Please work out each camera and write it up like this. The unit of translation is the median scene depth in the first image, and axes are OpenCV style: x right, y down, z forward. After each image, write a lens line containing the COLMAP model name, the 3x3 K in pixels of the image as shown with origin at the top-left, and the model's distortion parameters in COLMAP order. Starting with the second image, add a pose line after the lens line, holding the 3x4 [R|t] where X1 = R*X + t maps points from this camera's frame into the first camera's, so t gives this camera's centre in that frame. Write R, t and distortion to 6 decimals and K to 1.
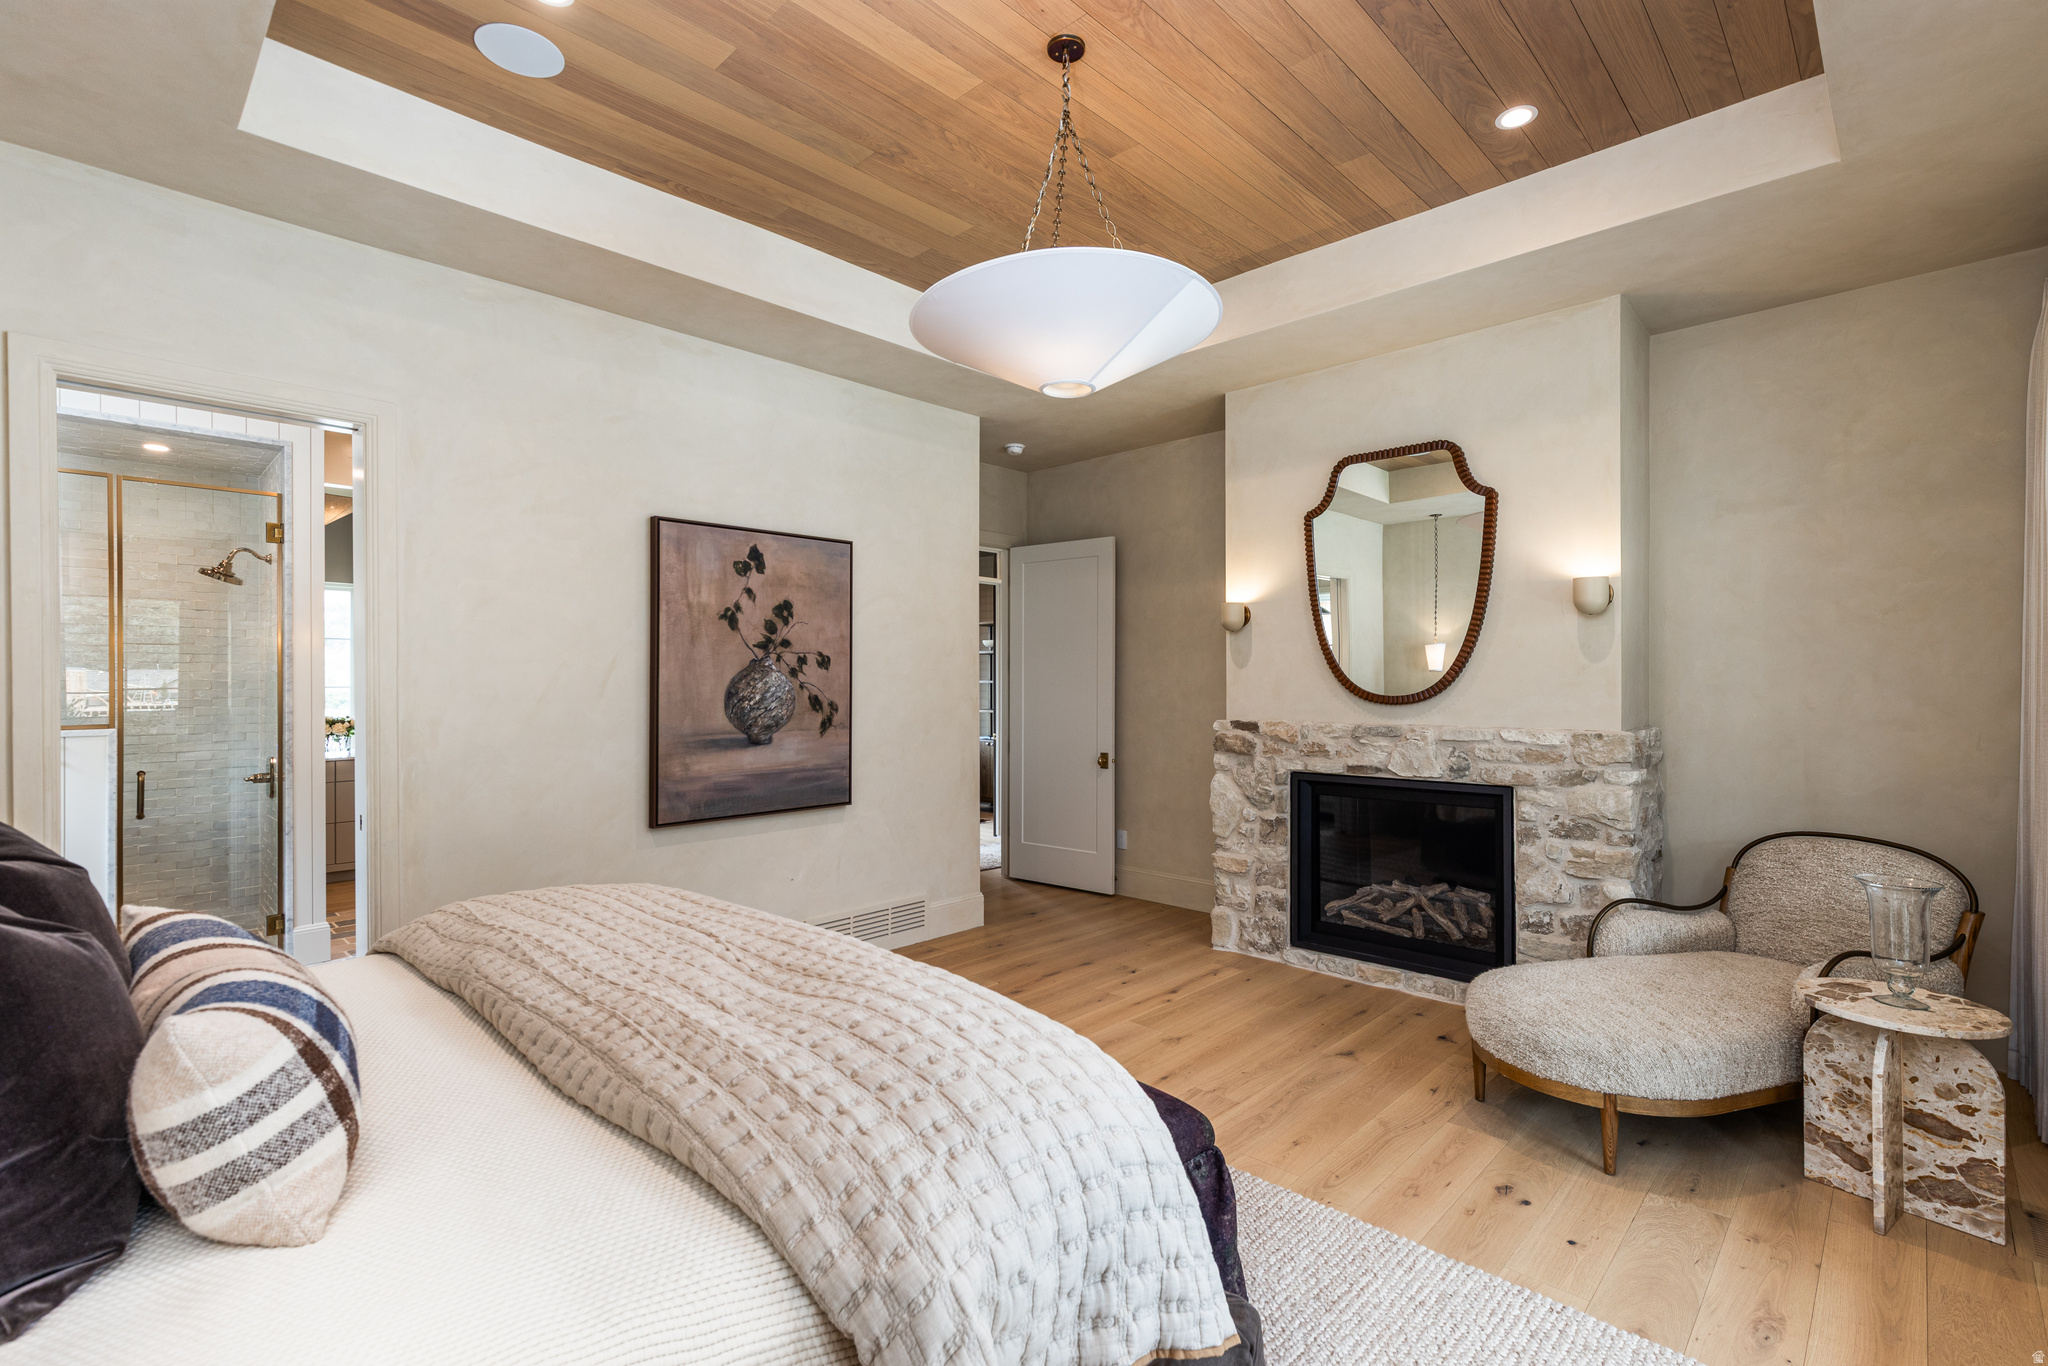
lens RADIAL K [[933.5, 0, 1037.4], [0, 933.5, 679.1], [0, 0, 1]] dist [0.008854, -0.002881]
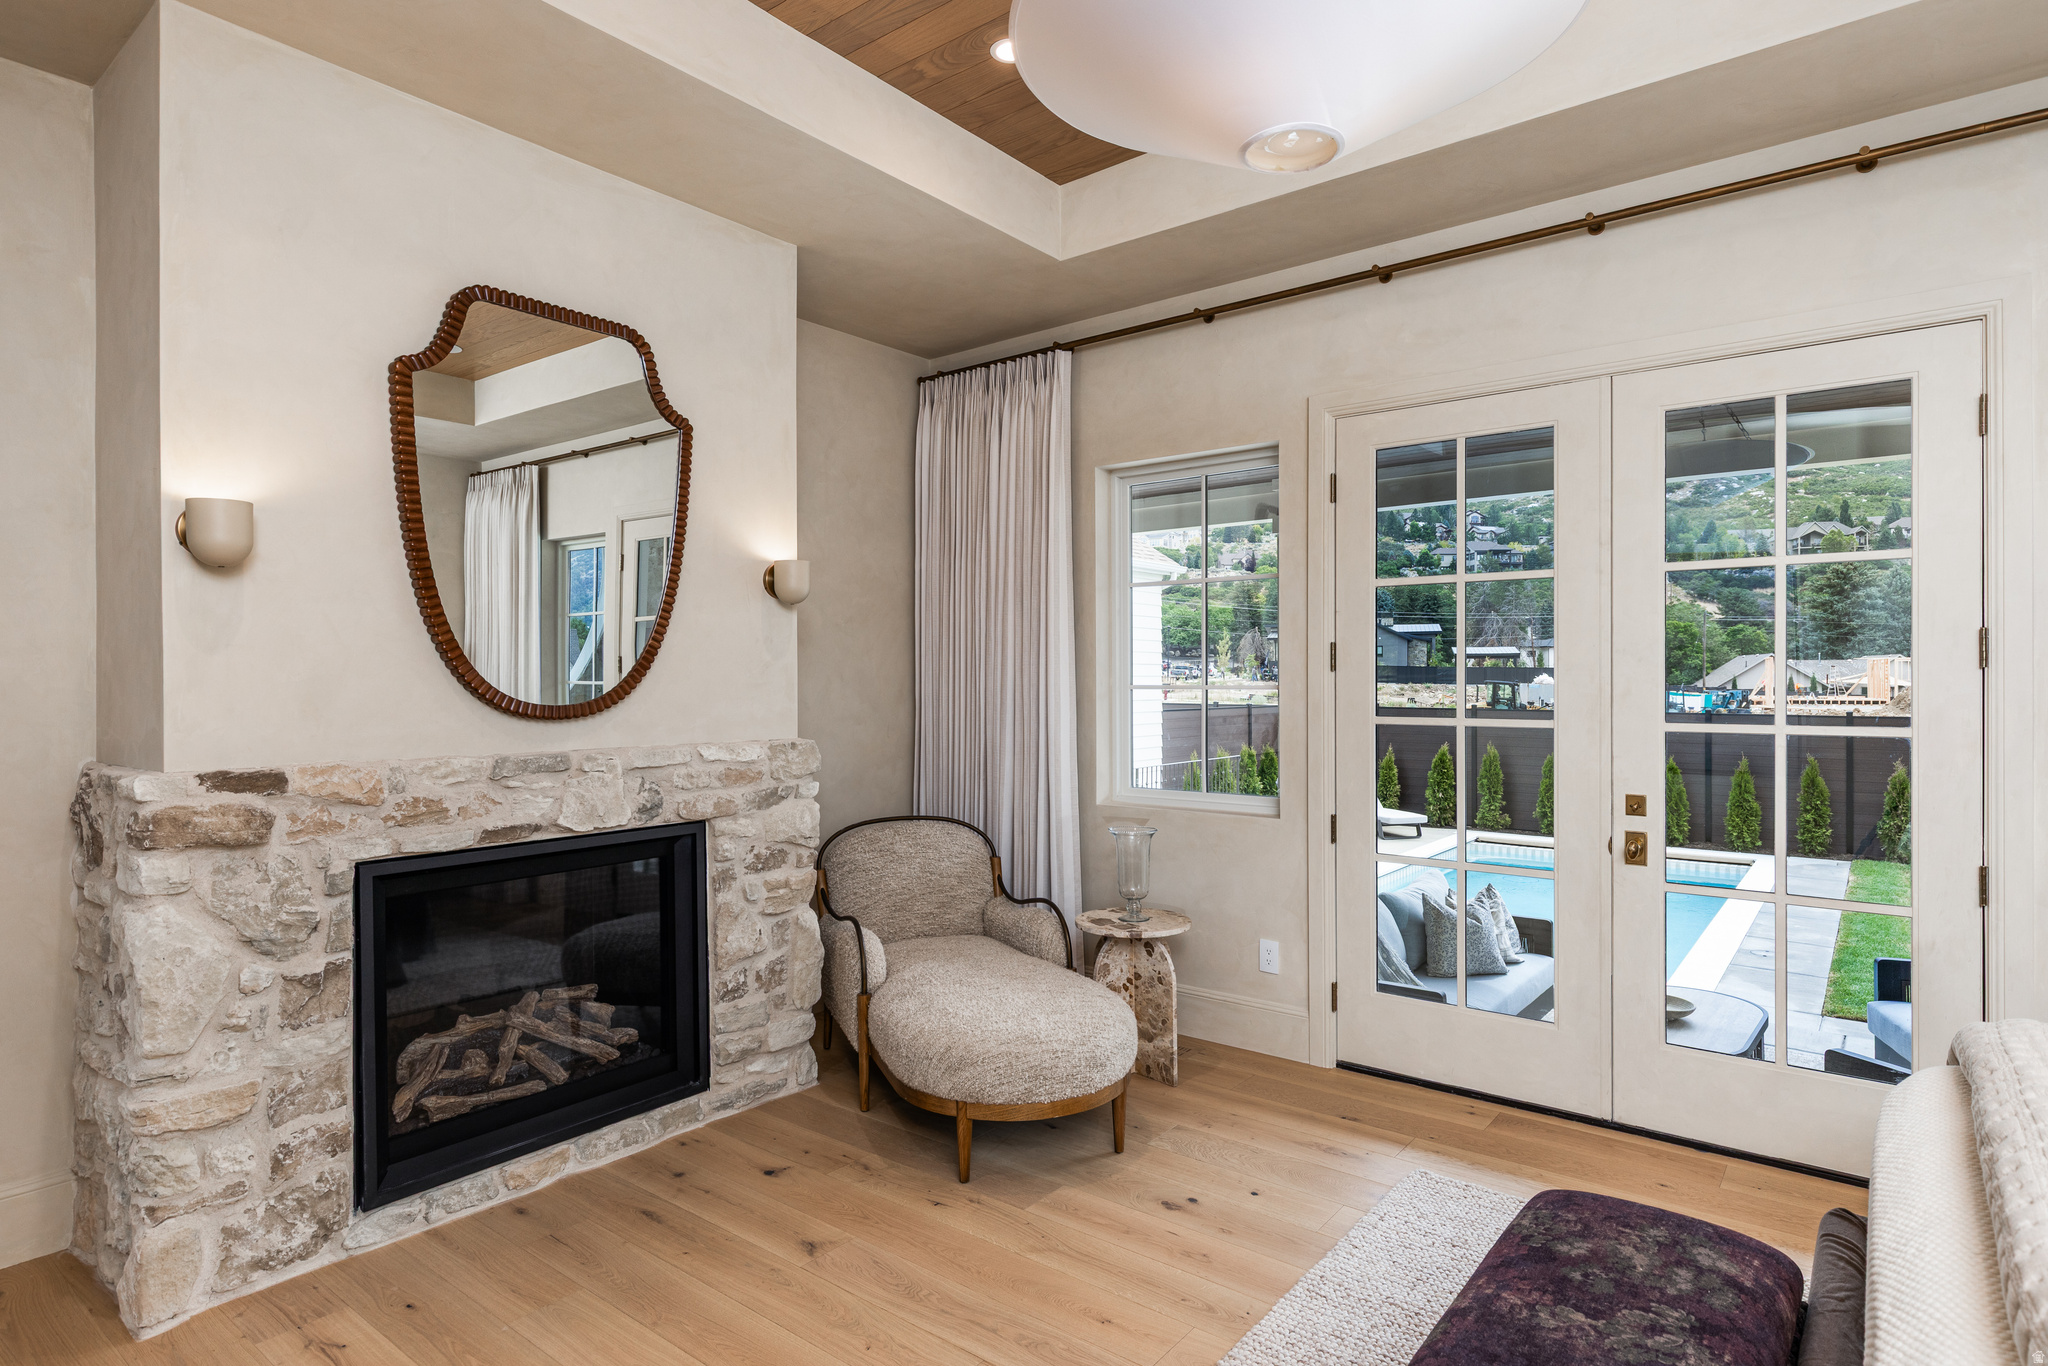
lens RADIAL K [[1090.4, 0, 1017.6], [0, 1090.4, 683.1], [0, 0, 1]] dist [-0.001549, -0.001447]
pose [[-0.091269, 0.003060, 0.995822, -0.360086], [0.000922, 0.999995, -0.002989, 0.005708], [-0.995826, 0.000645, -0.091271, 0.748850]]
